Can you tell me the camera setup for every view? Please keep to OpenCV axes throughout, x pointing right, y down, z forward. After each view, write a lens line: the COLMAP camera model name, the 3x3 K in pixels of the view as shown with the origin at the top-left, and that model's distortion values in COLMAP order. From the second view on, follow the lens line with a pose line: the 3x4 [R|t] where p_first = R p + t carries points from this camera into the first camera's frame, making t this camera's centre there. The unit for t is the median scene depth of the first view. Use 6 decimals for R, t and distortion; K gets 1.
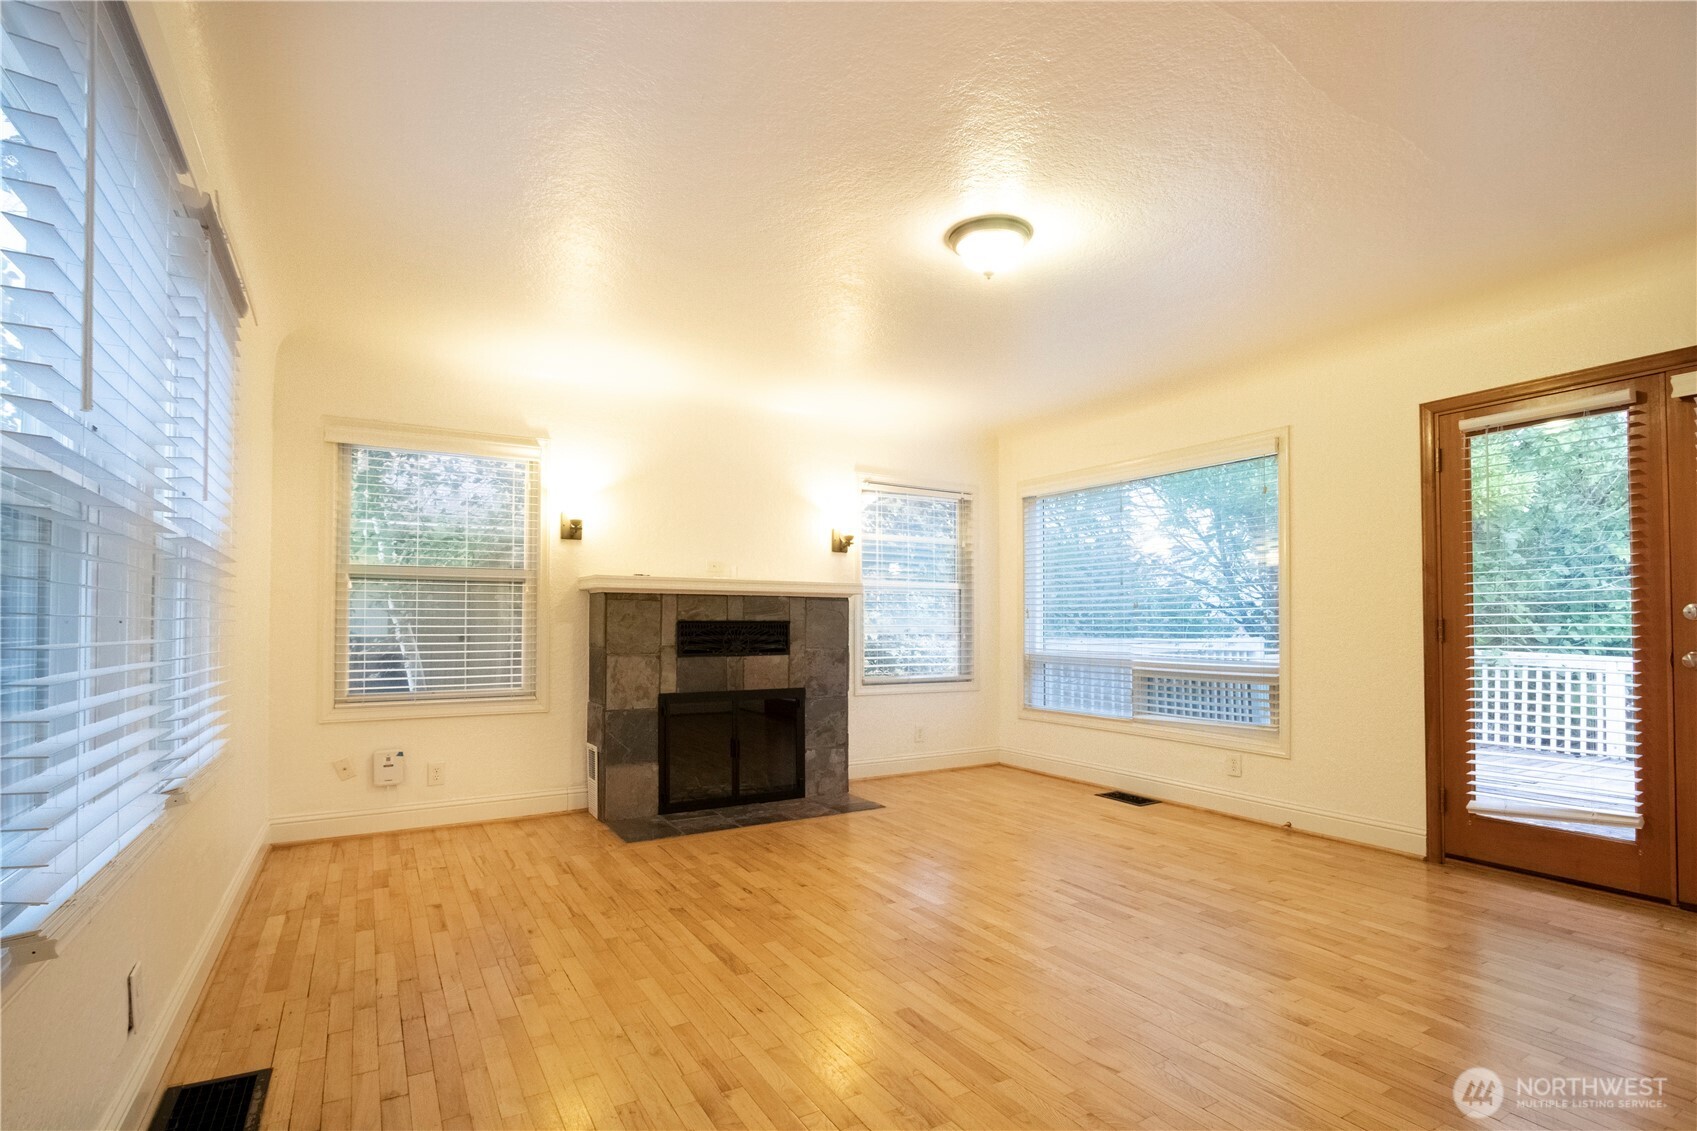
lens RADIAL K [[822.5, 0, 847.4], [0, 822.5, 610.8], [0, 0, 1]] dist [-0.003308, -0.000274]
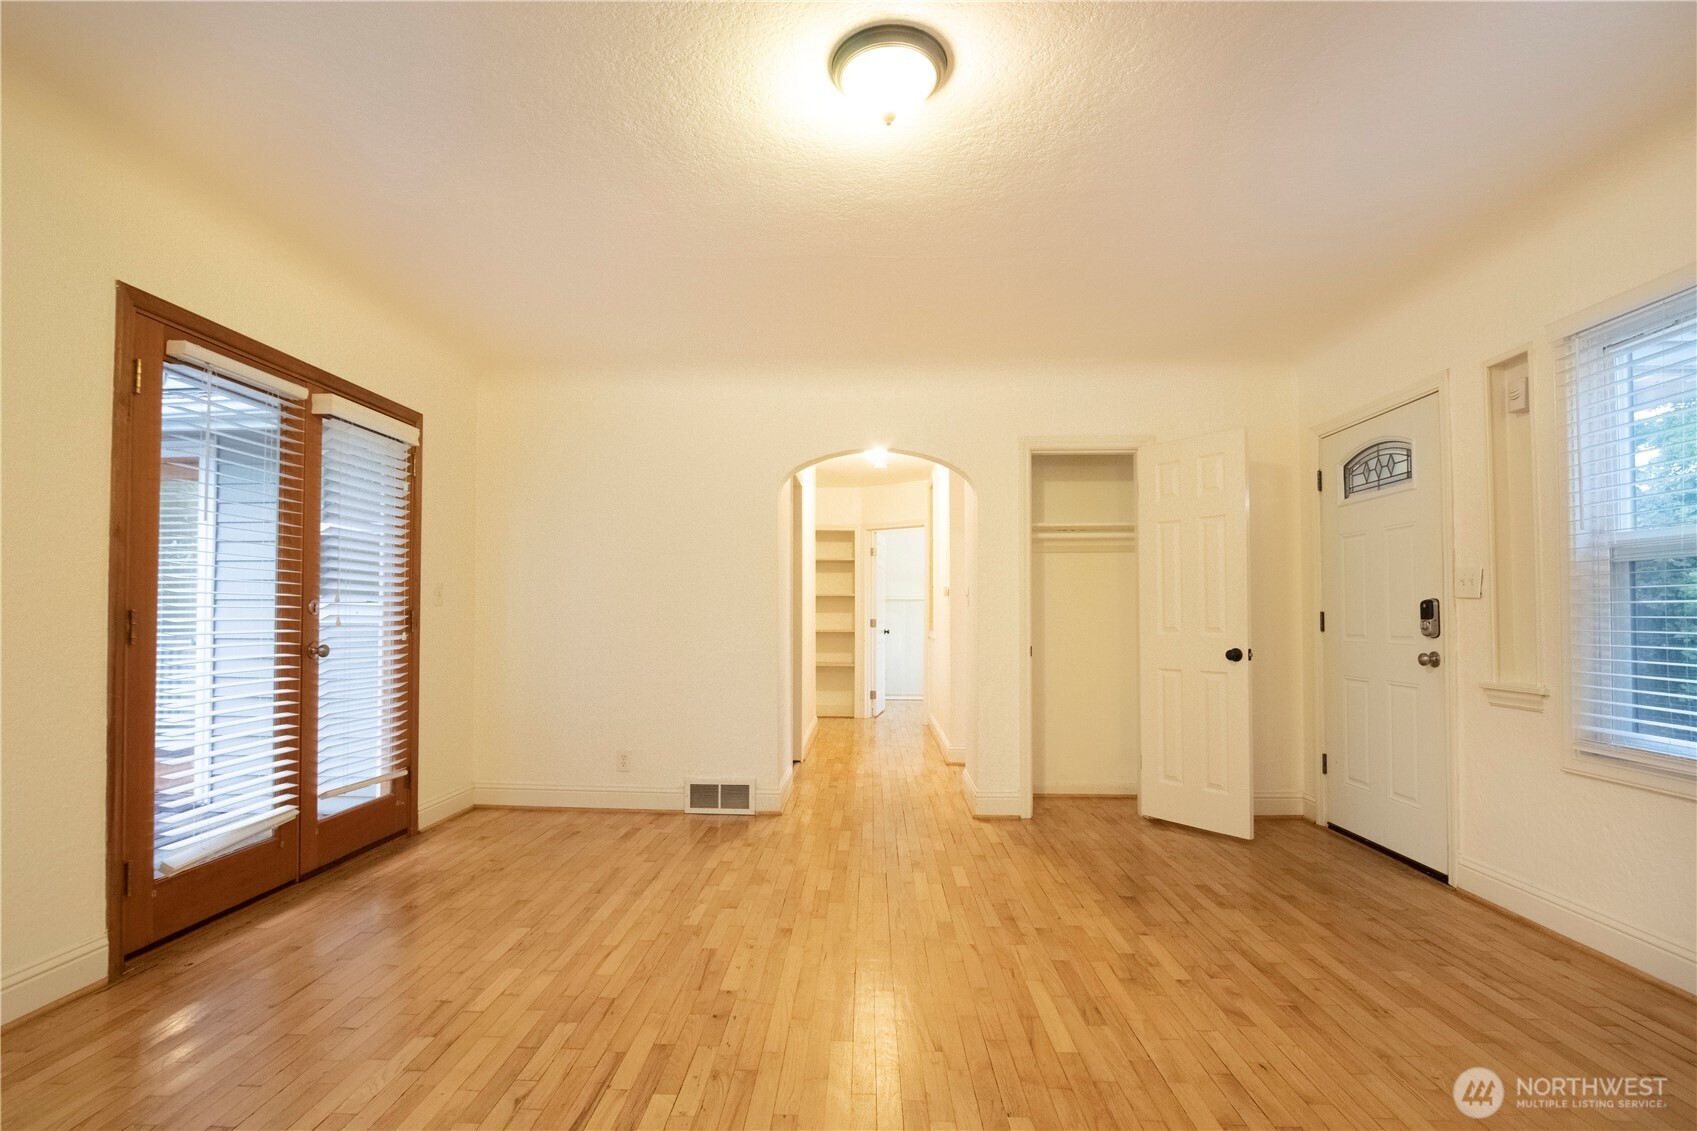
lens RADIAL K [[804.3, 0, 823.5], [0, 804.3, 592.9], [0, 0, 1]] dist [-0.012237, 0.000542]
pose [[-0.831024, 0.016498, 0.555992, -0.137191], [-0.010580, 0.998910, -0.045456, 0.020965], [-0.556136, -0.043657, -0.829944, 1.384441]]
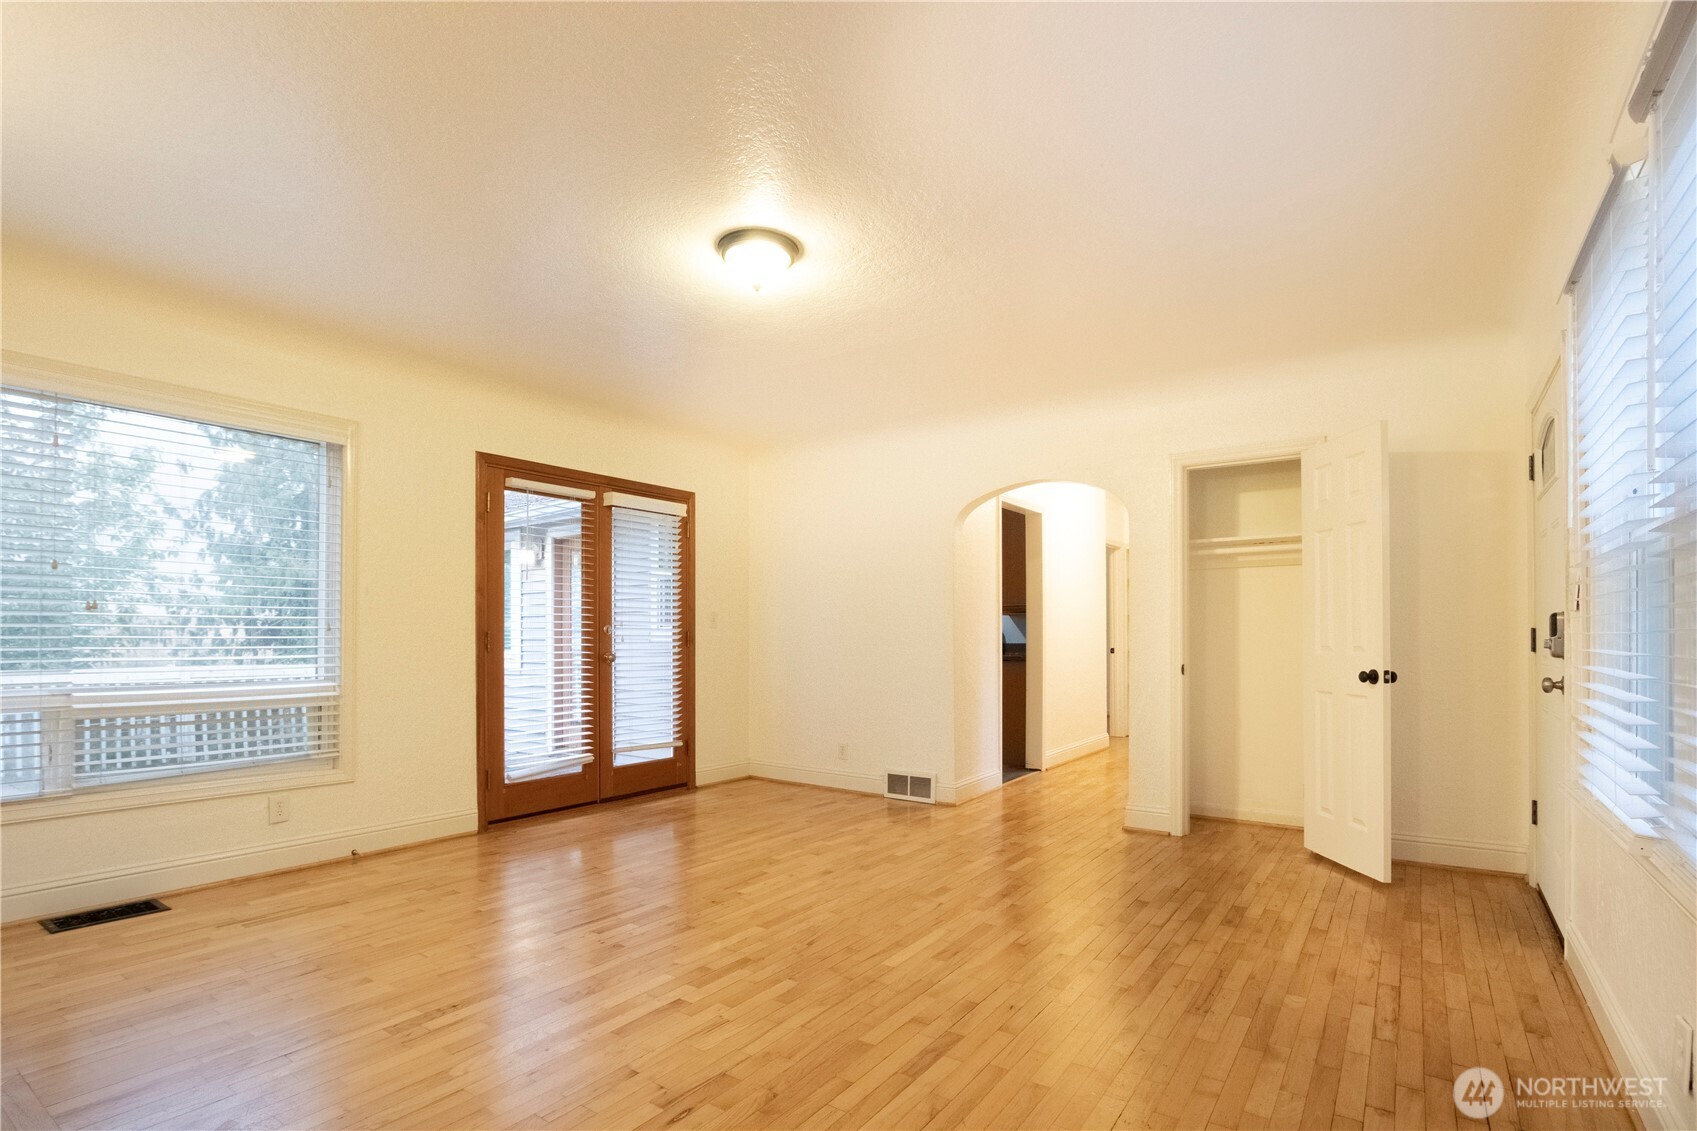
lens RADIAL K [[804.5, 0, 839.6], [0, 804.5, 629.1], [0, 0, 1]] dist [-0.014395, -0.000171]
pose [[-0.408697, 0.010300, 0.912612, -0.664336], [-0.017093, 0.999675, -0.018938, 0.020930], [-0.912510, -0.023339, -0.408388, 1.137295]]
